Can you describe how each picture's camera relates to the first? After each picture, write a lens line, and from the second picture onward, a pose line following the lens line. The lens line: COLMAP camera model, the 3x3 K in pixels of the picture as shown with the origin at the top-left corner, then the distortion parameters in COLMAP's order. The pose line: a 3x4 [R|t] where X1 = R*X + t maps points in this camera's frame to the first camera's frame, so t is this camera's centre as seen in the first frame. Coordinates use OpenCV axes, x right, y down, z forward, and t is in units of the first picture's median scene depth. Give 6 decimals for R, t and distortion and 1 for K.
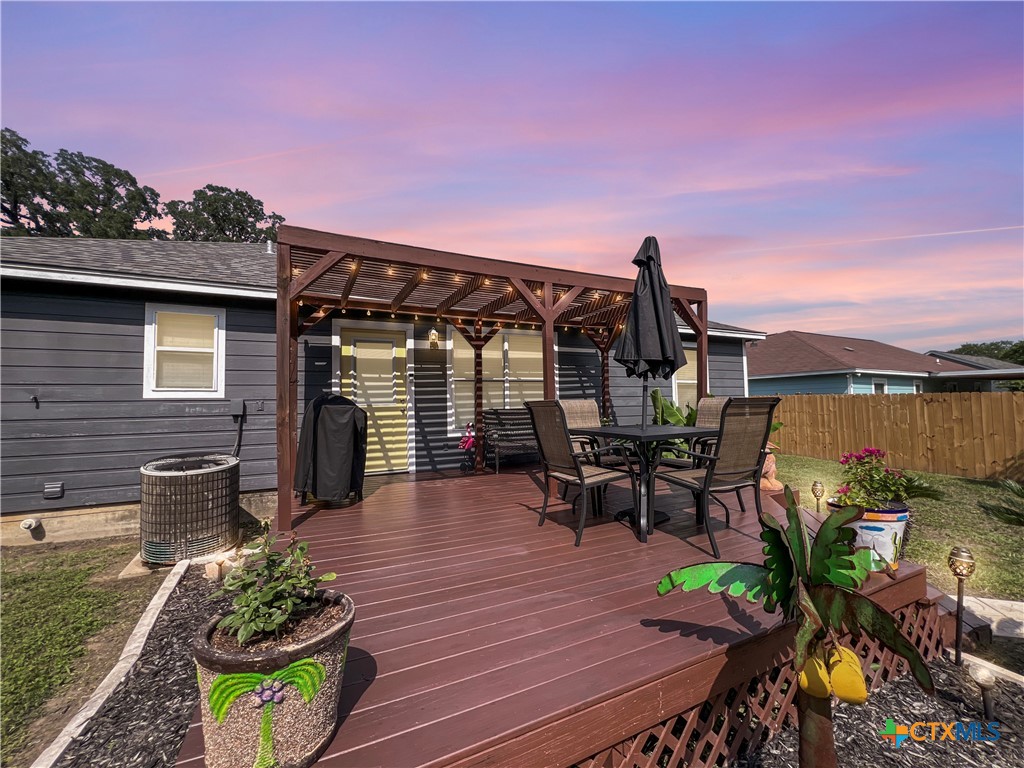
lens RADIAL K [[412.2, 0, 512.0], [0, 412.2, 384.0], [0, 0, 1]] dist [-0.000842, -0.000094]
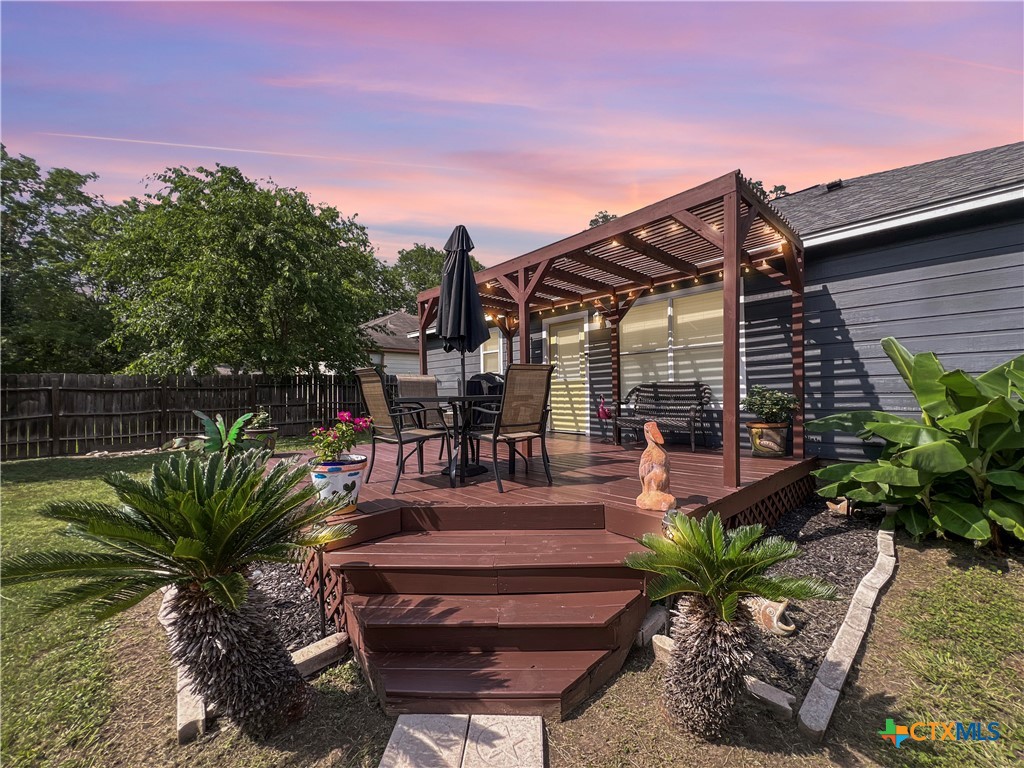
lens RADIAL K [[408.5, 0, 512.0], [0, 408.5, 384.0], [0, 0, 1]] dist [-0.000489, 0.000311]
pose [[0.270416, -0.005296, -0.962729, 0.830874], [0.058391, 0.998234, 0.010910, 0.039582], [0.960971, -0.059165, 0.270248, 0.467264]]
